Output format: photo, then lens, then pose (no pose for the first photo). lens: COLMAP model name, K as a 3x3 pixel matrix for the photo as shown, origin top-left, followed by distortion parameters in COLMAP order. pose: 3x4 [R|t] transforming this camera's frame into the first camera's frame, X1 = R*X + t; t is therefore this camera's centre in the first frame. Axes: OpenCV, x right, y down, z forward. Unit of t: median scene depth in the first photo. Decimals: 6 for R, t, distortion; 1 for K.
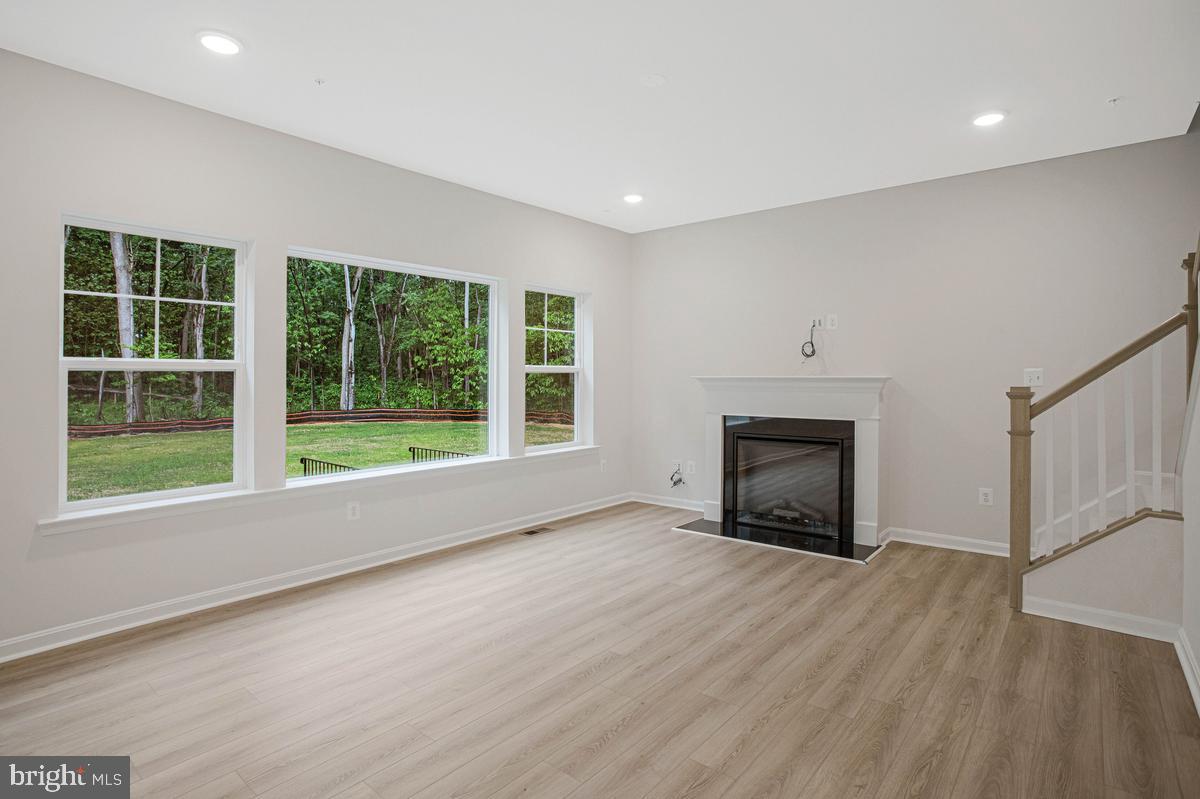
lens RADIAL K [[616.0, 0, 584.5], [0, 616.0, 378.8], [0, 0, 1]] dist [-0.028994, -0.000088]
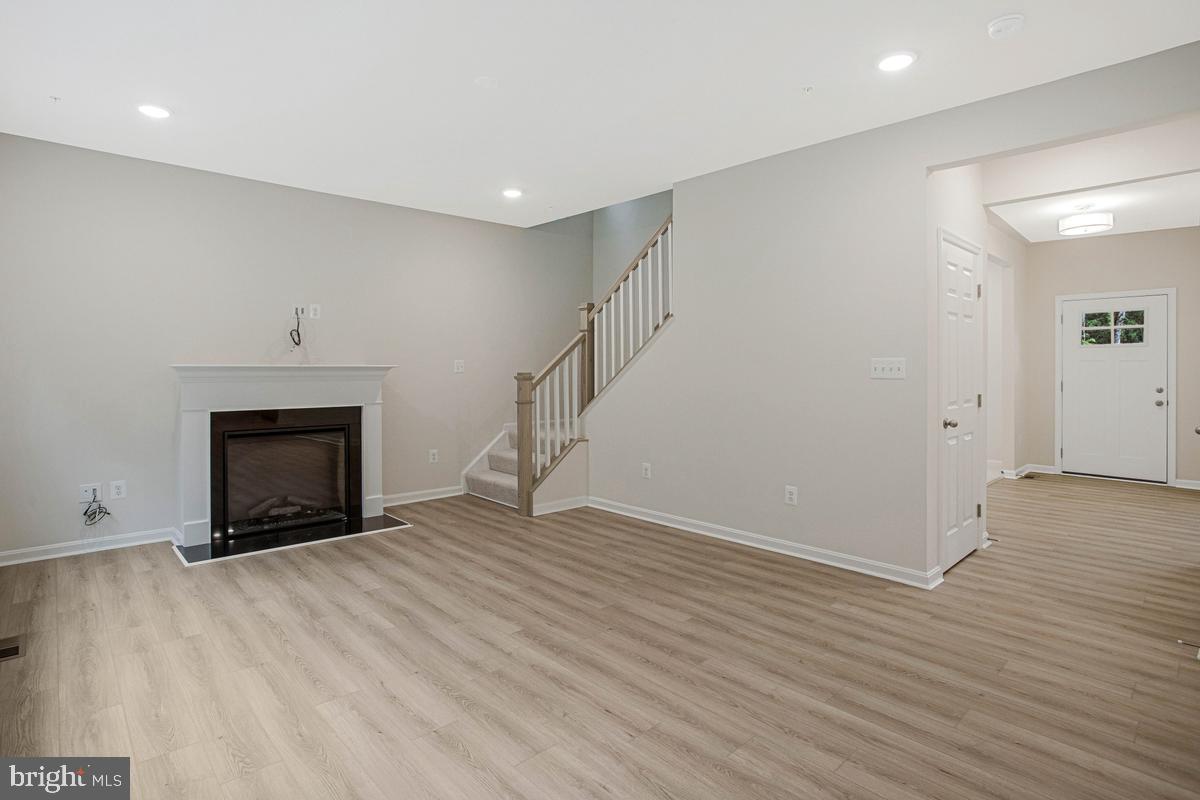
lens RADIAL K [[606.2, 0, 605.4], [0, 606.2, 371.8], [0, 0, 1]] dist [-0.076617, 0.026623]
pose [[0.103529, -0.007104, 0.994601, -0.626731], [-0.001529, 0.999972, 0.007301, -0.001658], [-0.994625, -0.002277, 0.103515, 0.497191]]
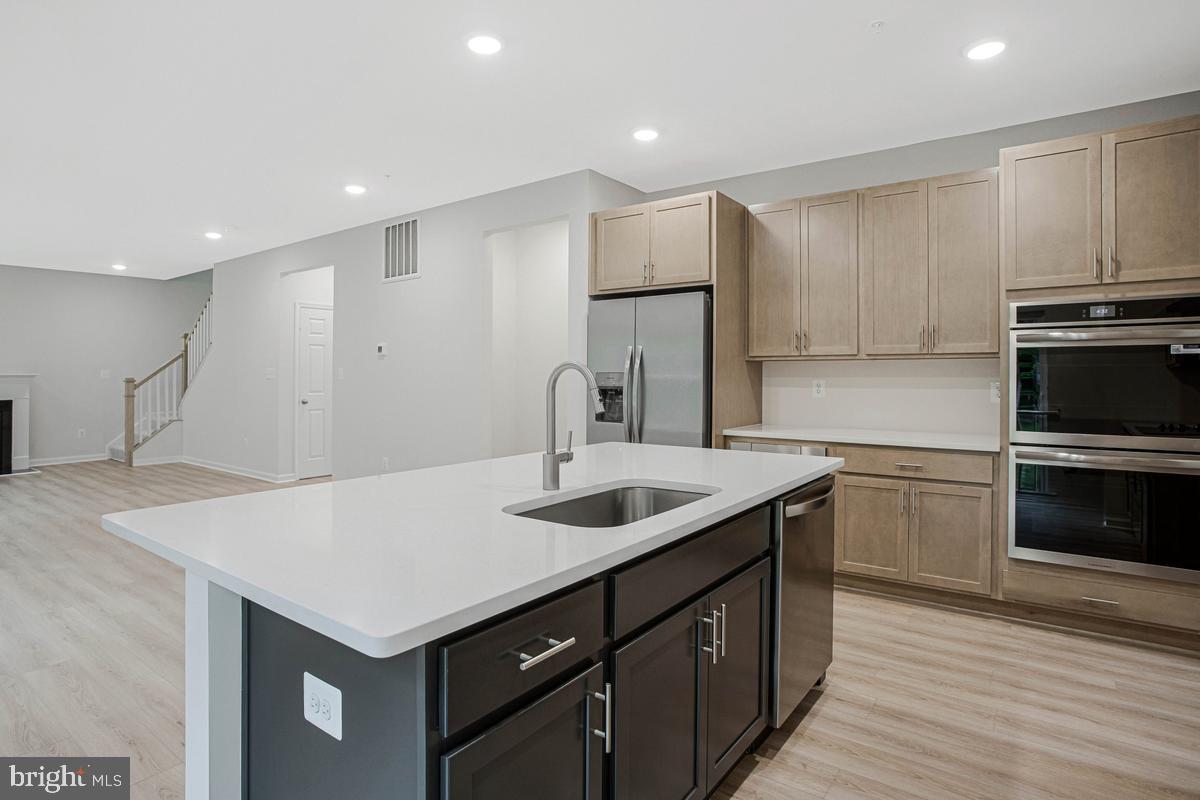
lens RADIAL K [[638.3, 0, 587.6], [0, 638.3, 371.1], [0, 0, 1]] dist [-0.068482, 0.035307]
pose [[-0.056139, 0.005907, 0.998405, -1.526326], [0.004261, 0.999975, -0.005677, 0.004947], [-0.998414, 0.003936, -0.056163, -0.583673]]
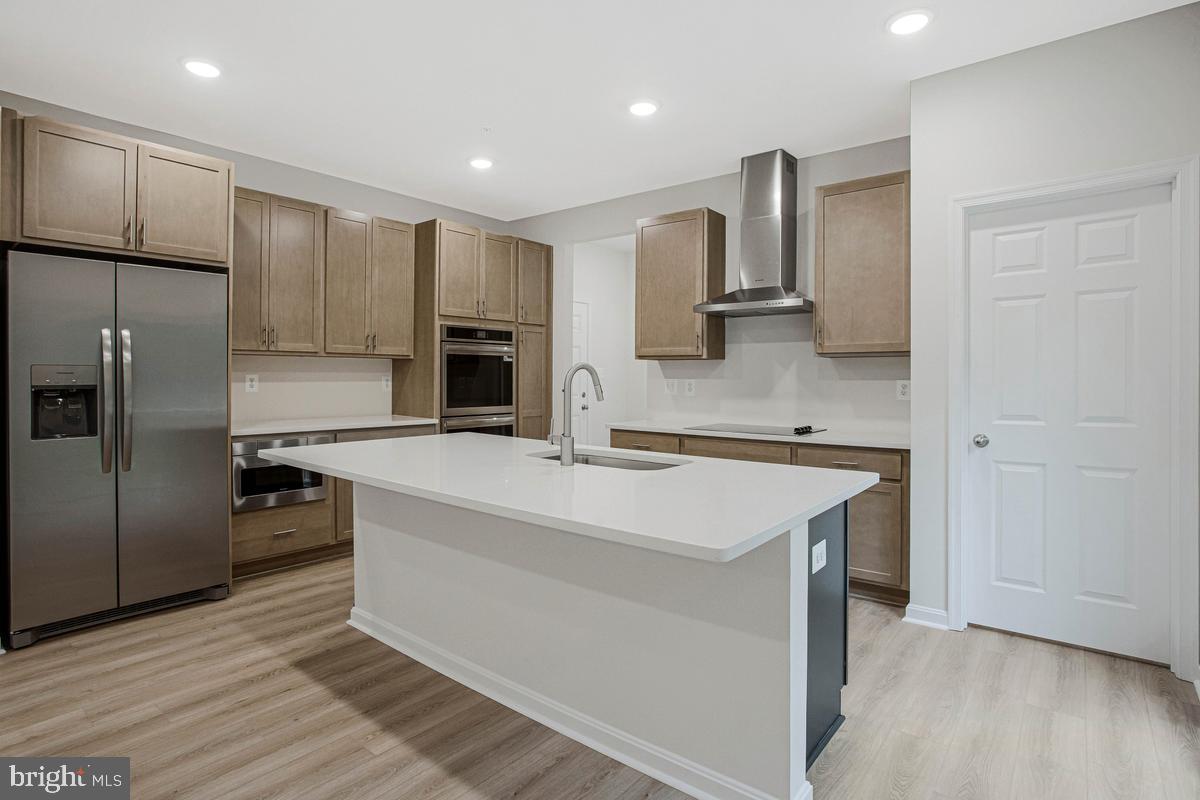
lens RADIAL K [[638.3, 0, 587.6], [0, 638.3, 371.1], [0, 0, 1]] dist [-0.068482, 0.035307]
pose [[-0.999739, -0.009519, -0.020777, -1.069155], [-0.009552, 0.999953, 0.001506, 0.002499], [0.020762, 0.001704, -0.999783, -0.010227]]
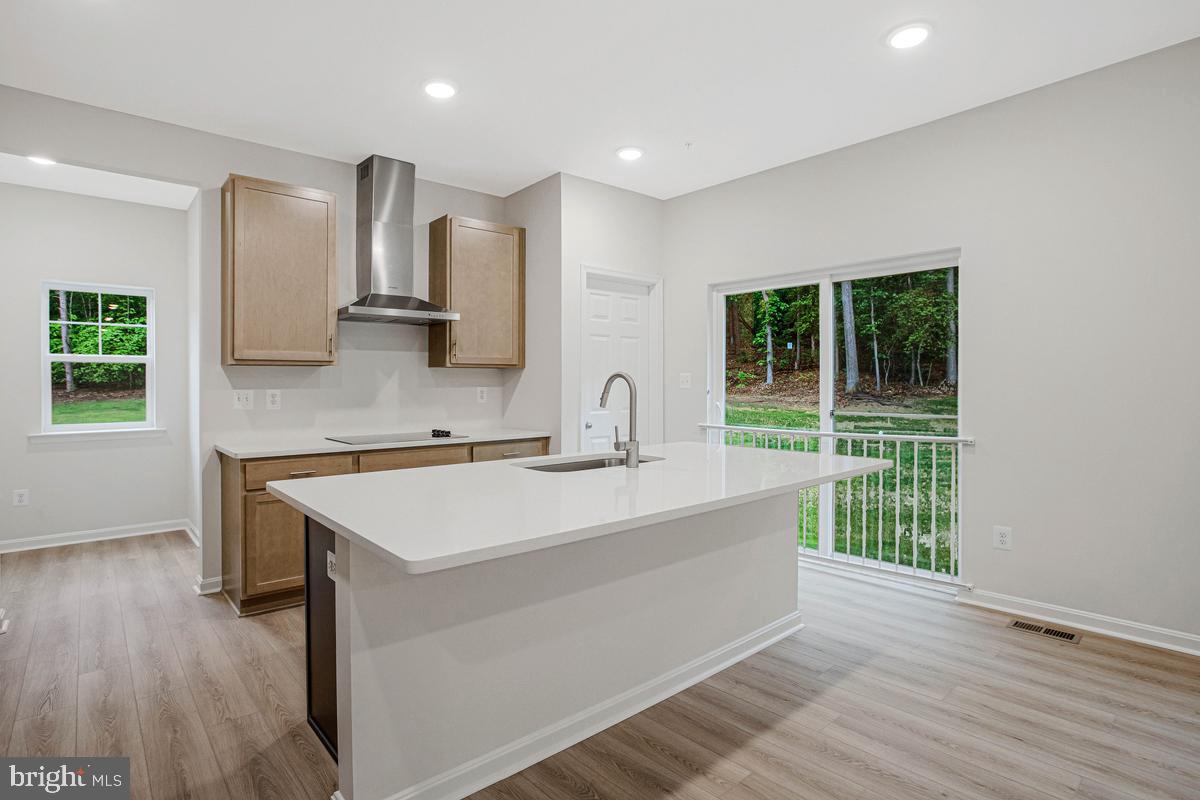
lens RADIAL K [[607.2, 0, 599.1], [0, 607.2, 381.5], [0, 0, 1]] dist [-0.072422, 0.026213]
pose [[-0.139883, -0.000339, -0.990168, -0.469248], [0.003773, 0.999992, -0.000876, 0.006749], [0.990161, -0.003859, -0.139881, -0.538312]]
